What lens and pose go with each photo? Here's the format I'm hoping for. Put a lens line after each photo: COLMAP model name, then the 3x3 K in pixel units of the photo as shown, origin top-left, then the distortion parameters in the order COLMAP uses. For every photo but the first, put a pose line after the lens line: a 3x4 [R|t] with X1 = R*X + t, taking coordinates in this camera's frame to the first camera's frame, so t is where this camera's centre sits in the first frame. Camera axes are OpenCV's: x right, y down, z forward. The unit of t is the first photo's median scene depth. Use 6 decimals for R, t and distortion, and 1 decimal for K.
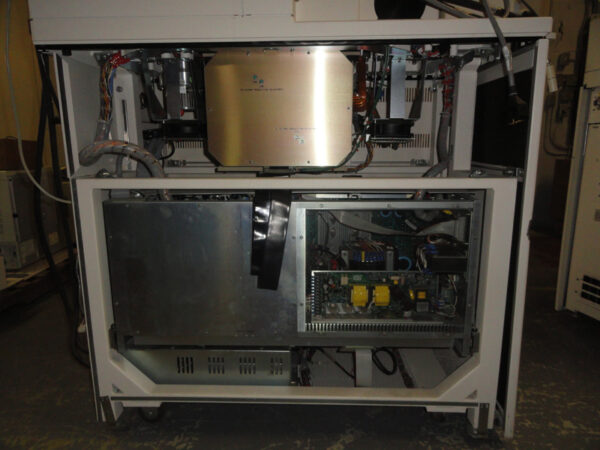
lens RADIAL K [[419.7, 0, 300.0], [0, 419.7, 225.0], [0, 0, 1]] dist [0.001778, 0.000686]
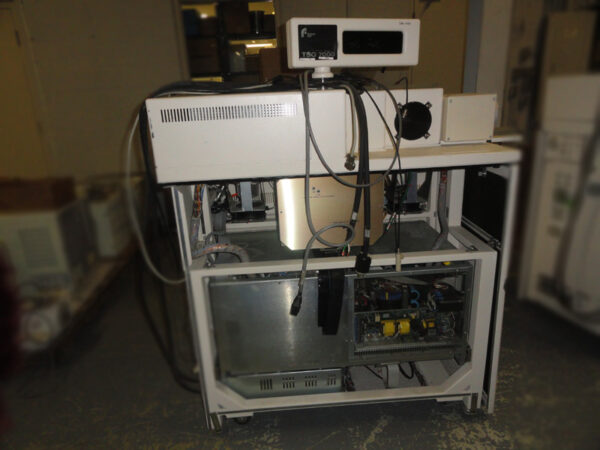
lens RADIAL K [[419.7, 0, 300.0], [0, 419.7, 225.0], [0, 0, 1]] dist [0.001778, 0.000686]
pose [[0.995399, -0.065466, 0.069972, -0.233170], [0.057083, 0.991638, 0.115736, -0.359979], [-0.076963, -0.111210, 0.990812, -0.344602]]
